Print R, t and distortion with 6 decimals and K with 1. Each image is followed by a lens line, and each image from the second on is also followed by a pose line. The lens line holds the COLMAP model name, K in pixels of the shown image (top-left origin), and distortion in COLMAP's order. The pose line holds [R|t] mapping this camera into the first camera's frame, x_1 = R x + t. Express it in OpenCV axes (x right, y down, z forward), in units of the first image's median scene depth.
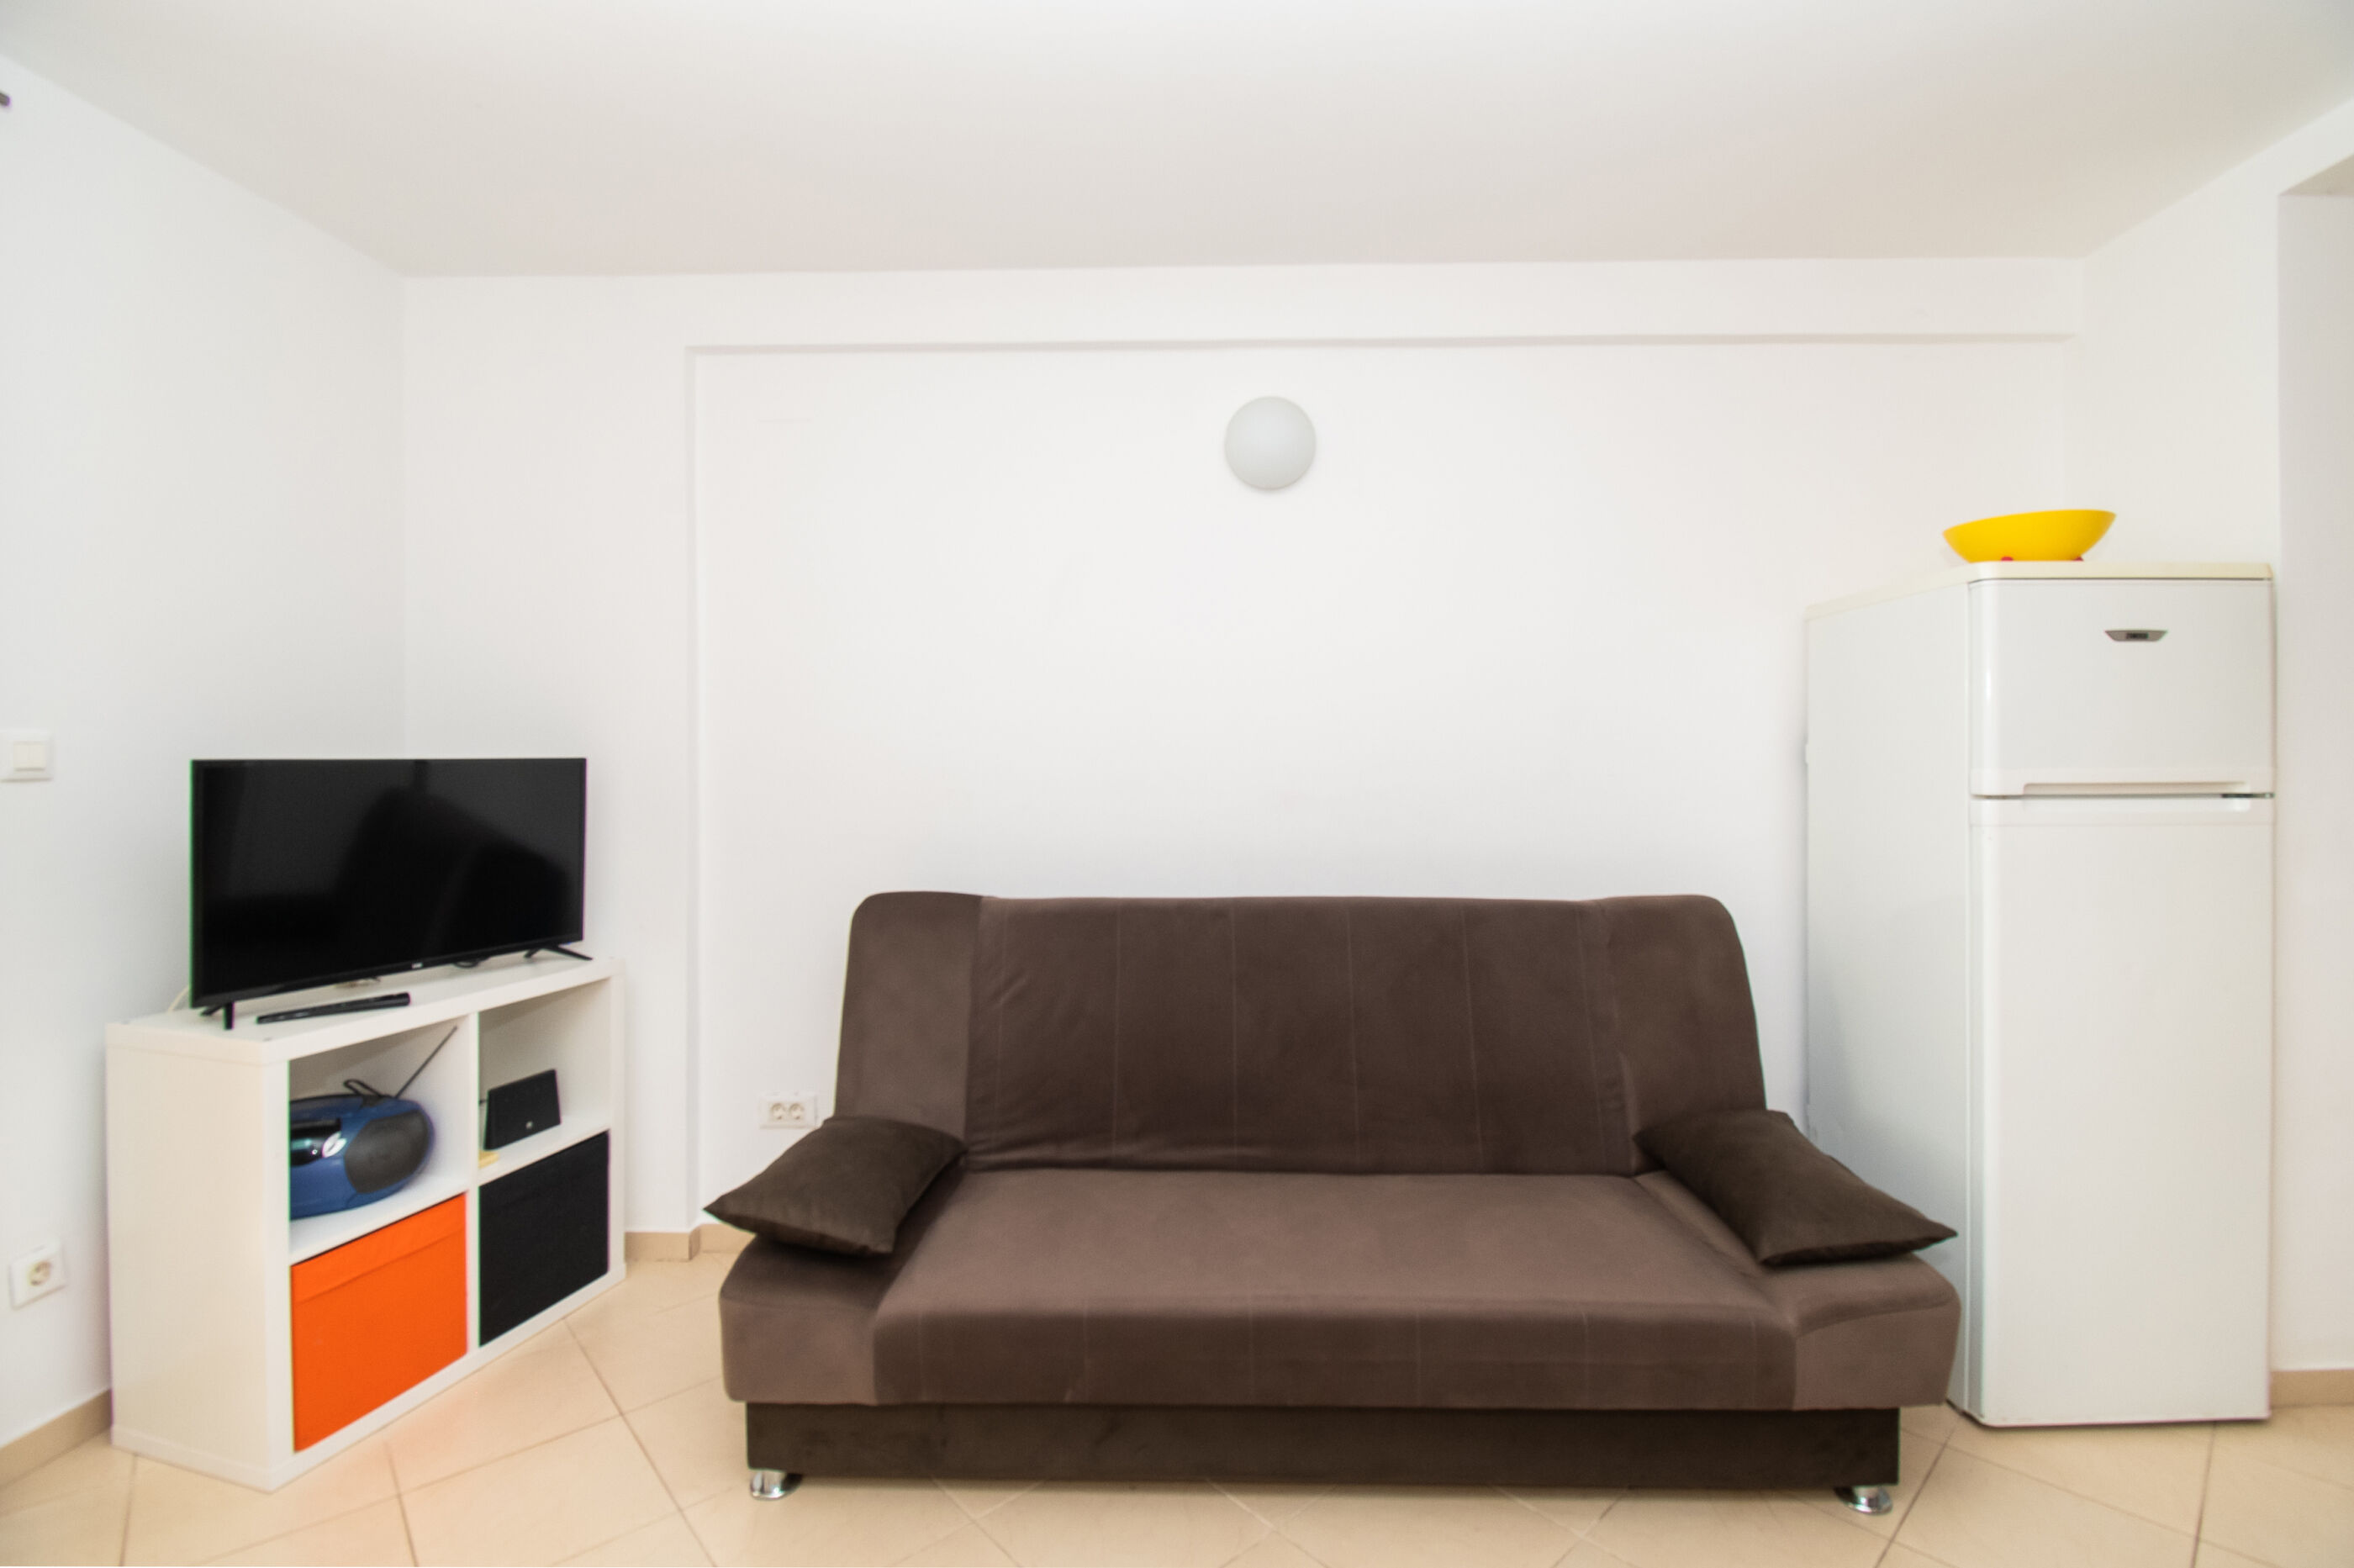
lens RADIAL K [[1040.3, 0, 1202.4], [0, 1040.3, 761.8], [0, 0, 1]] dist [0.000823, -0.012282]
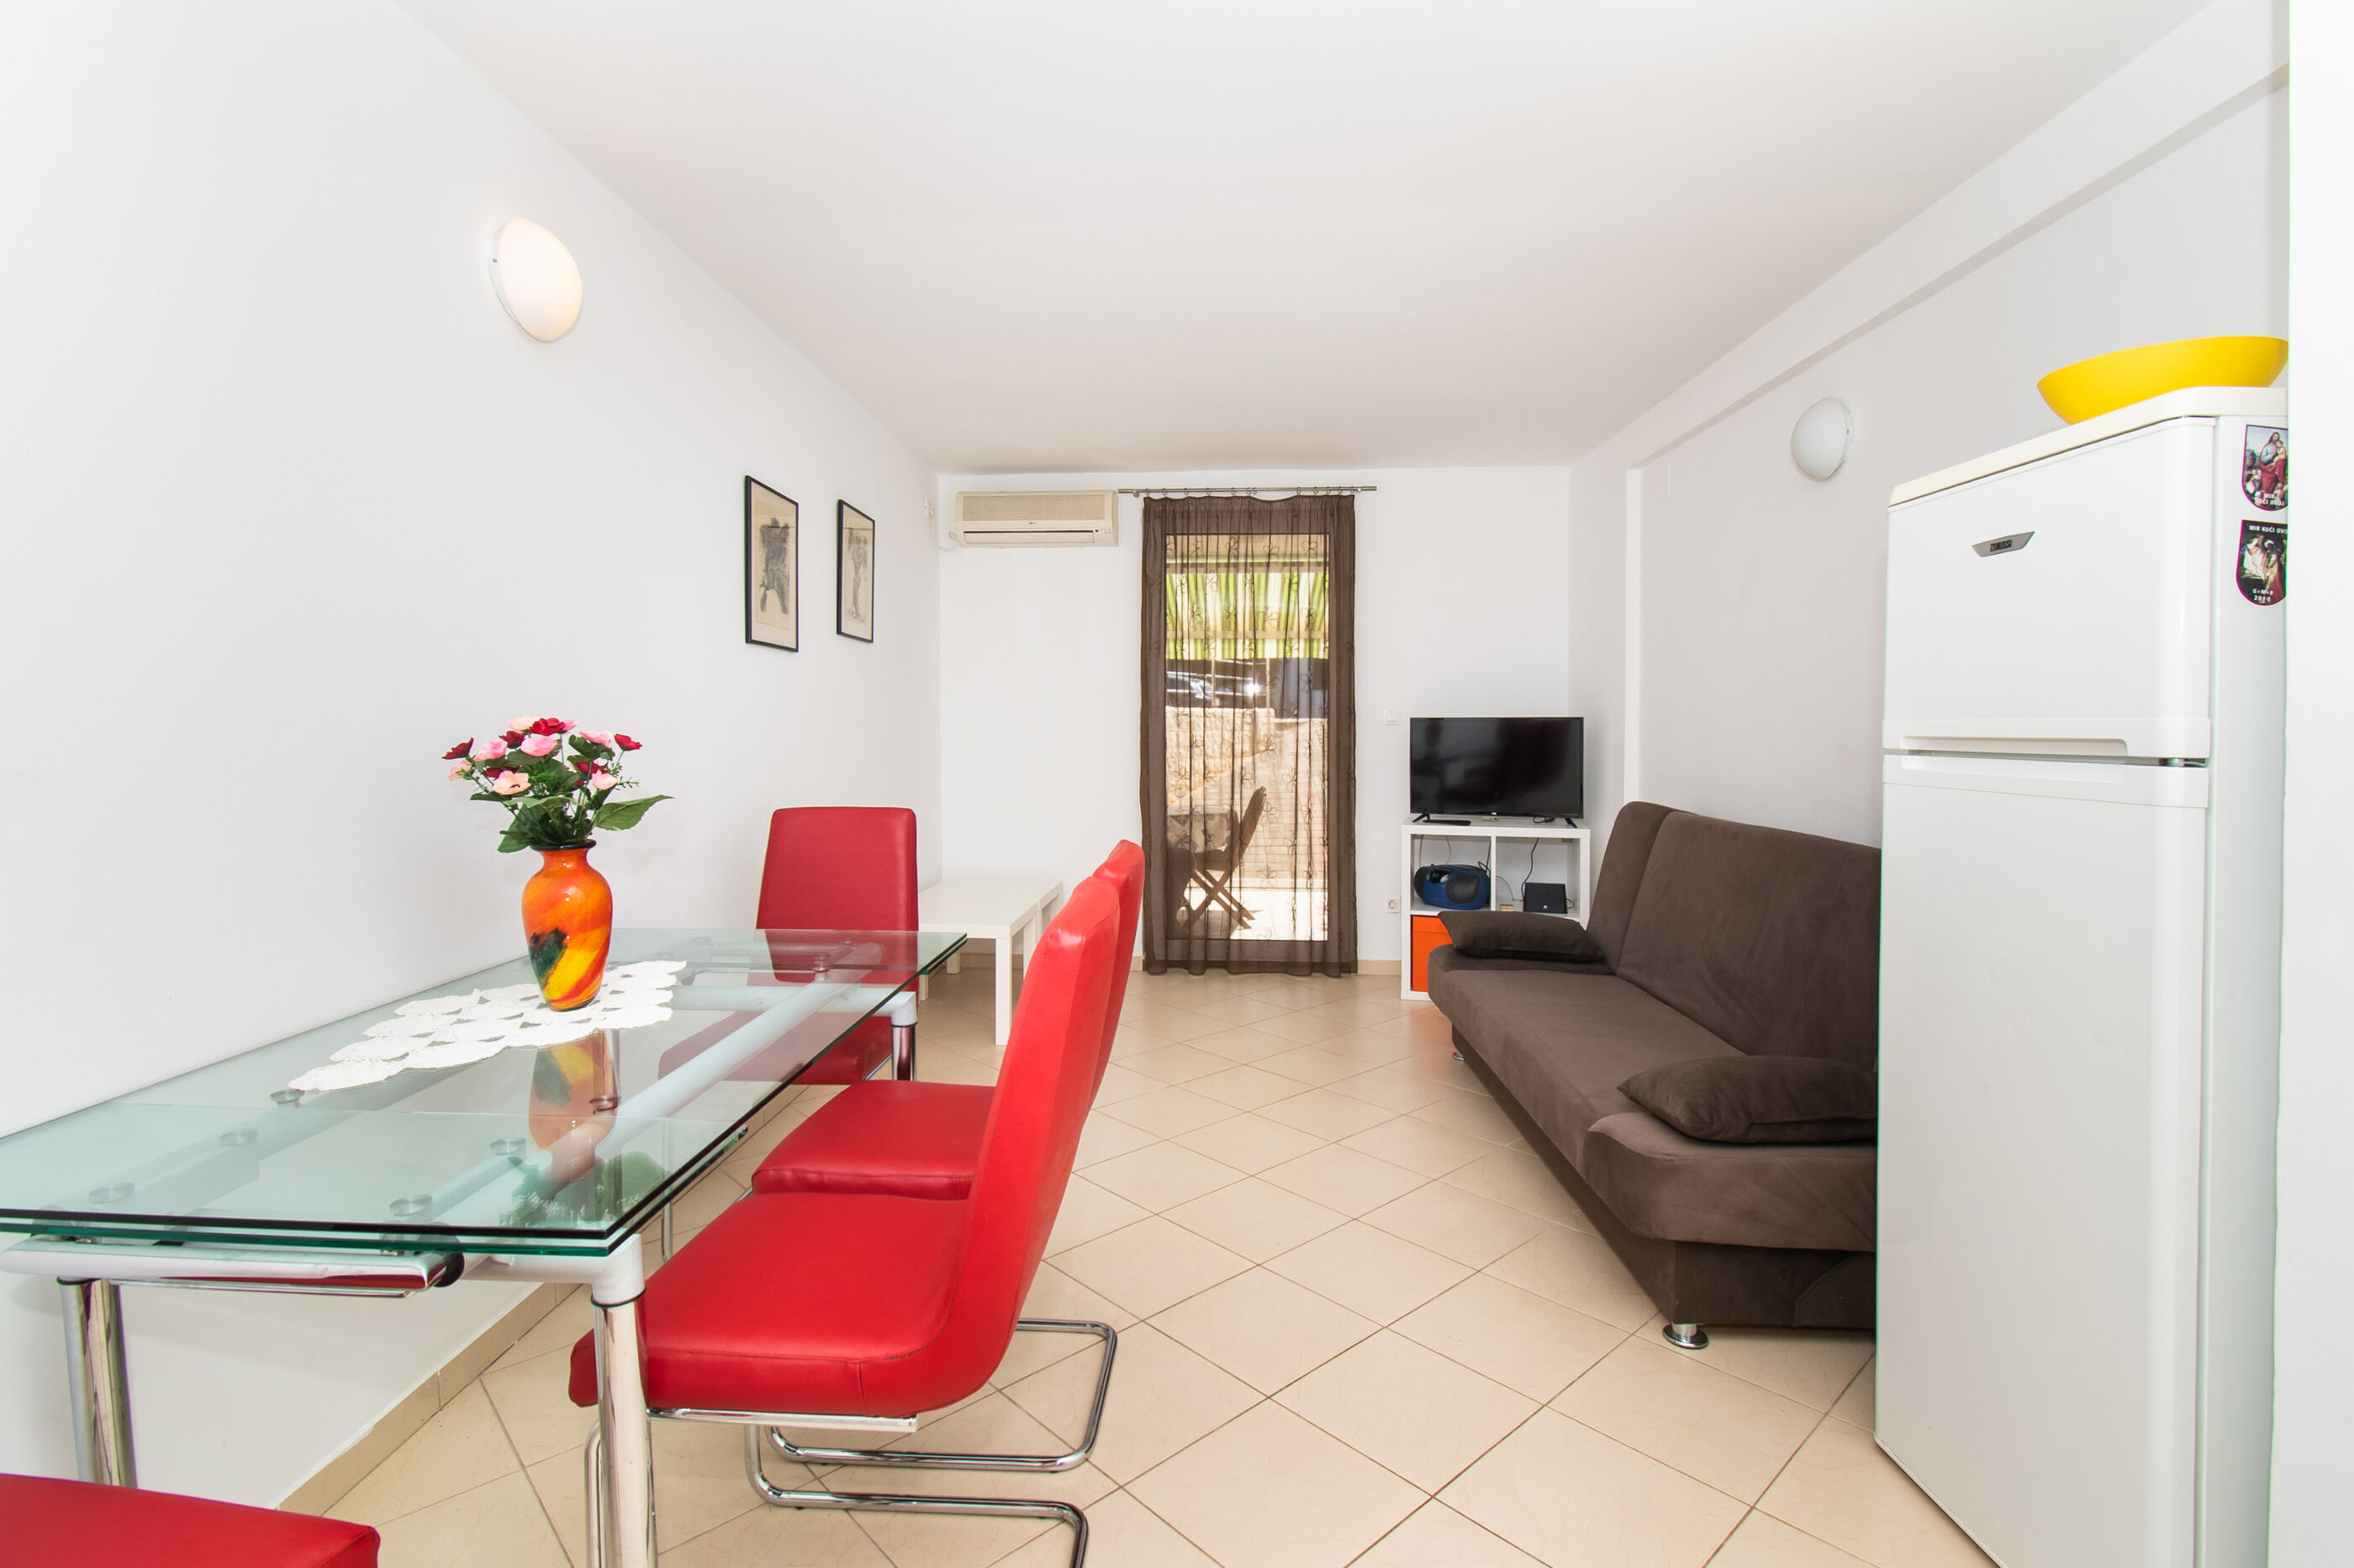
lens RADIAL K [[1105.3, 0, 1121.7], [0, 1105.3, 729.0], [0, 0, 1]] dist [-0.000278, -0.001611]
pose [[-0.019164, 0.007669, -0.999787, 1.473463], [-0.008289, 0.999935, 0.007829, 0.011146], [0.999782, 0.008438, -0.019099, 0.309257]]
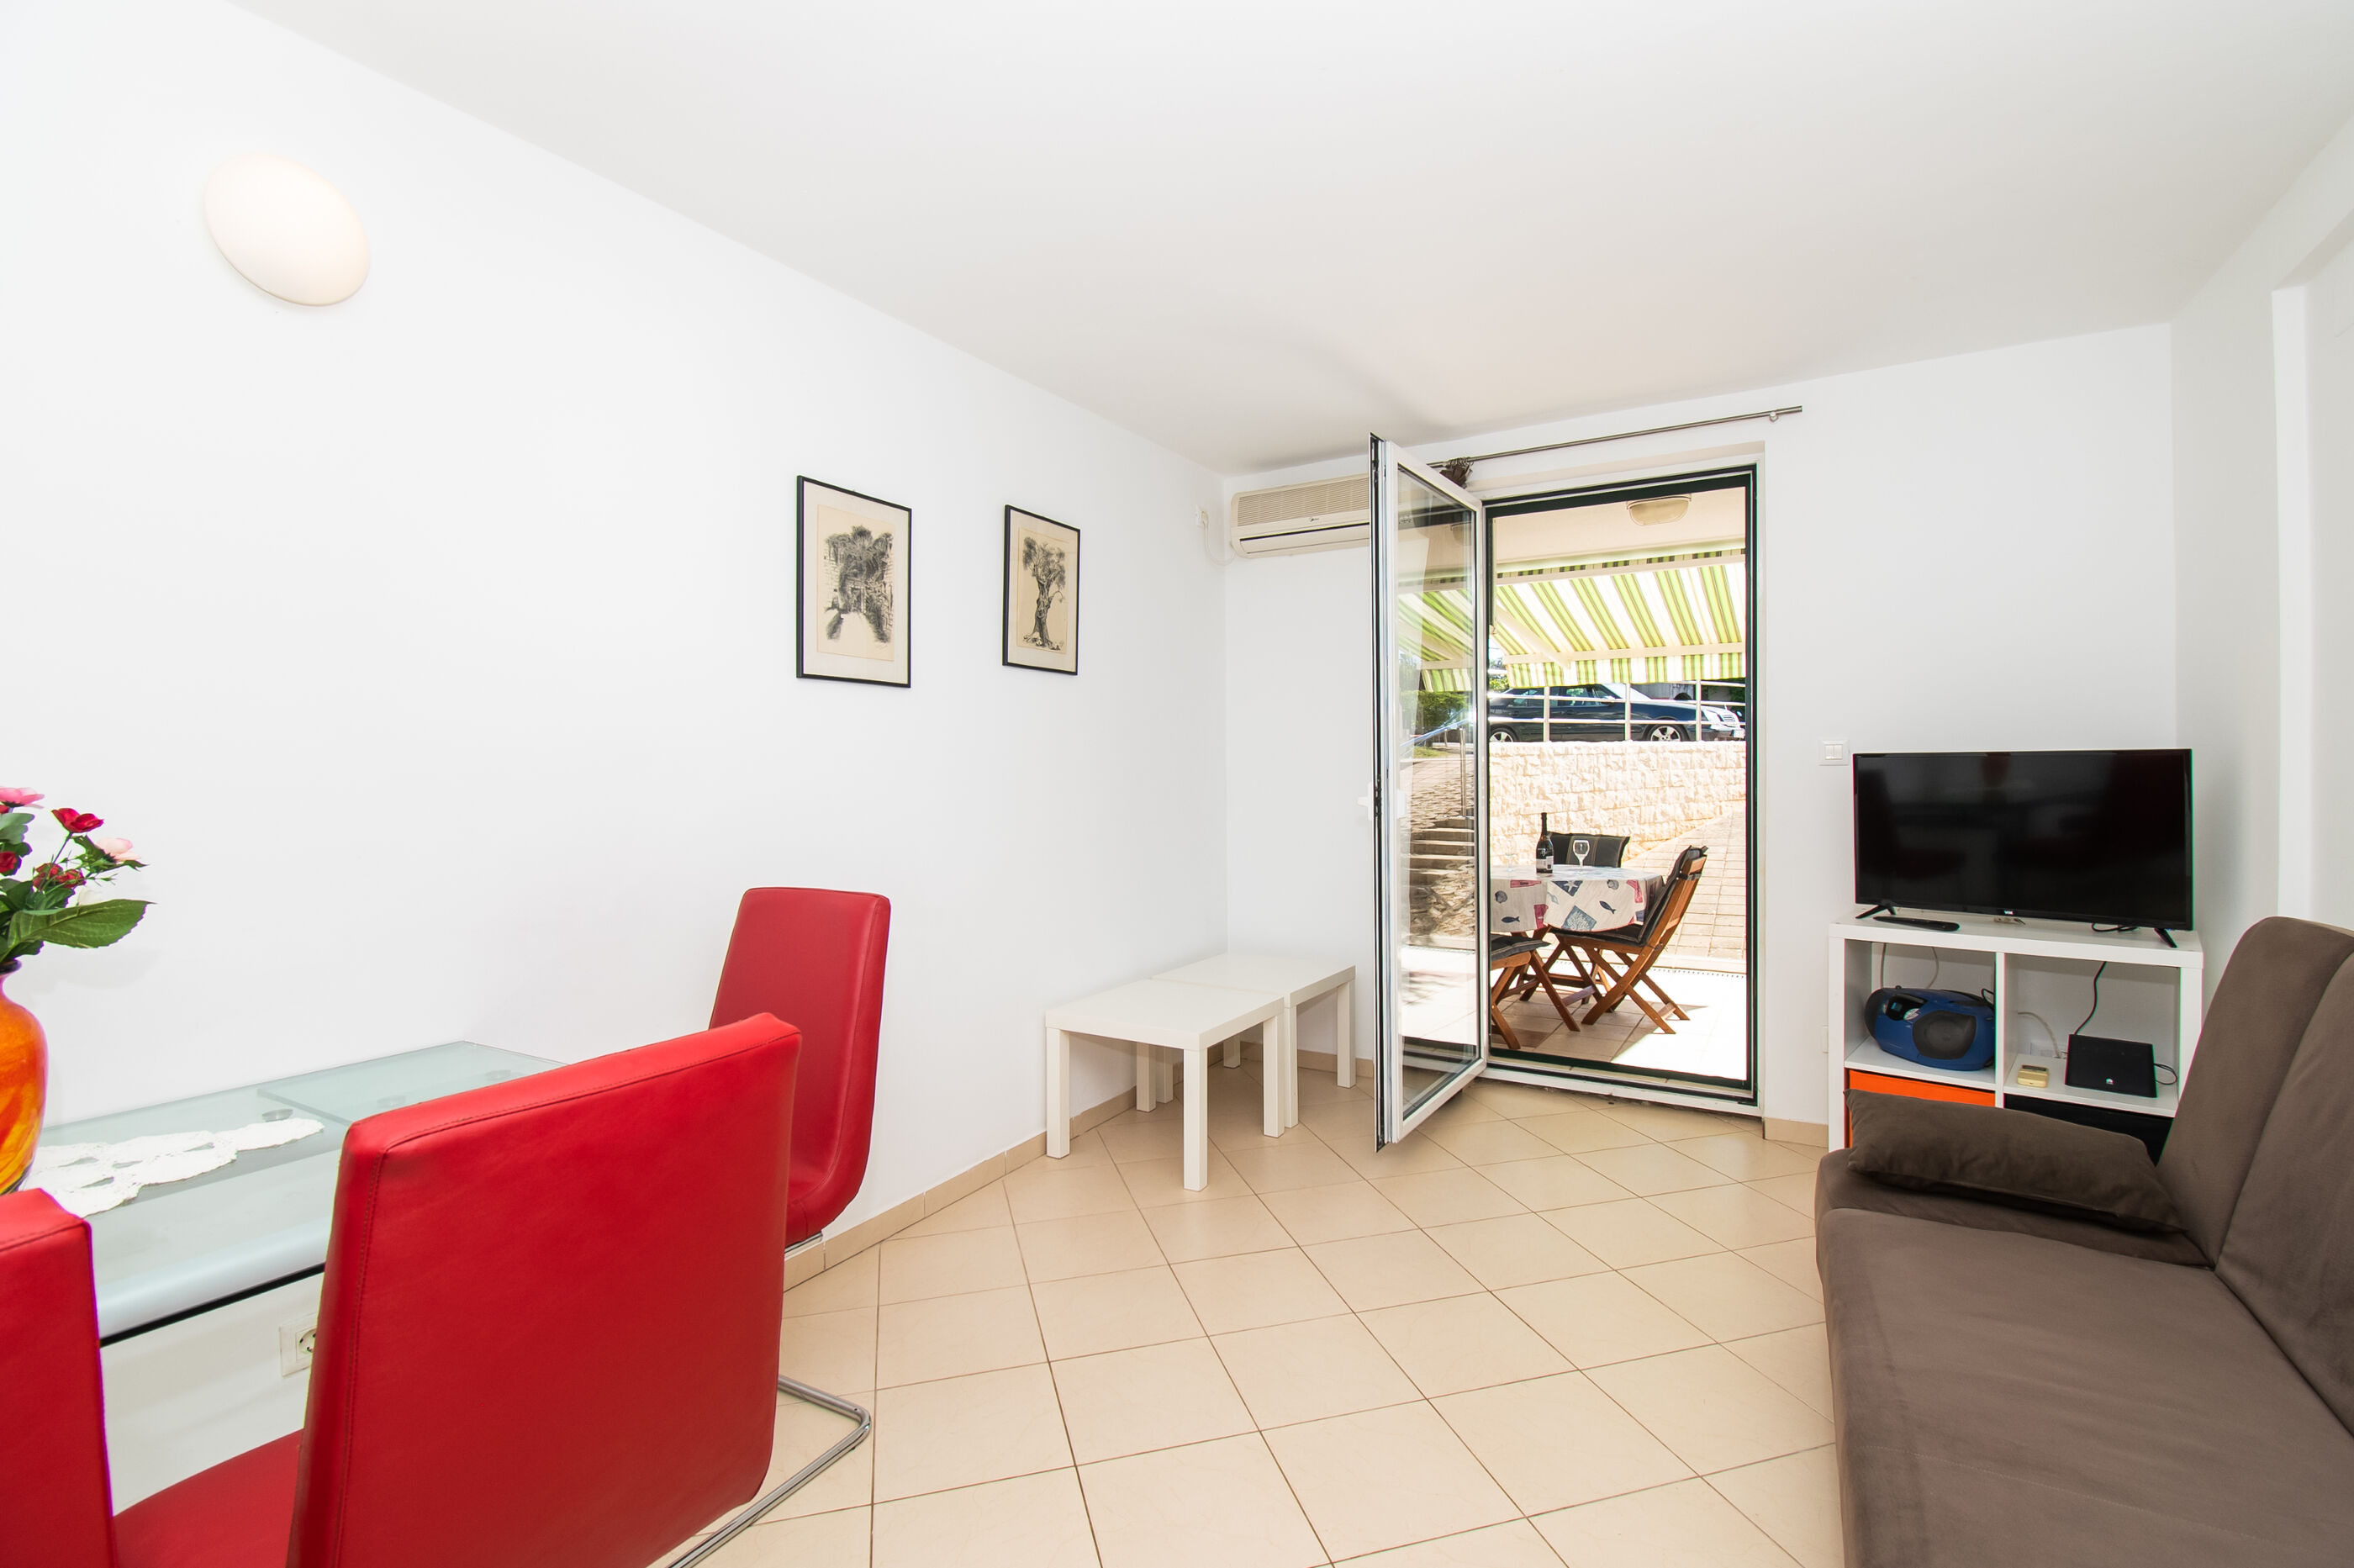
lens RADIAL K [[1040.3, 0, 1202.4], [0, 1040.3, 761.8], [0, 0, 1]] dist [0.000823, -0.012282]
pose [[-0.447845, 0.005774, -0.894093, 0.834372], [0.003917, 0.999982, 0.004496, 0.000429], [0.894103, -0.001489, -0.447859, 0.682911]]
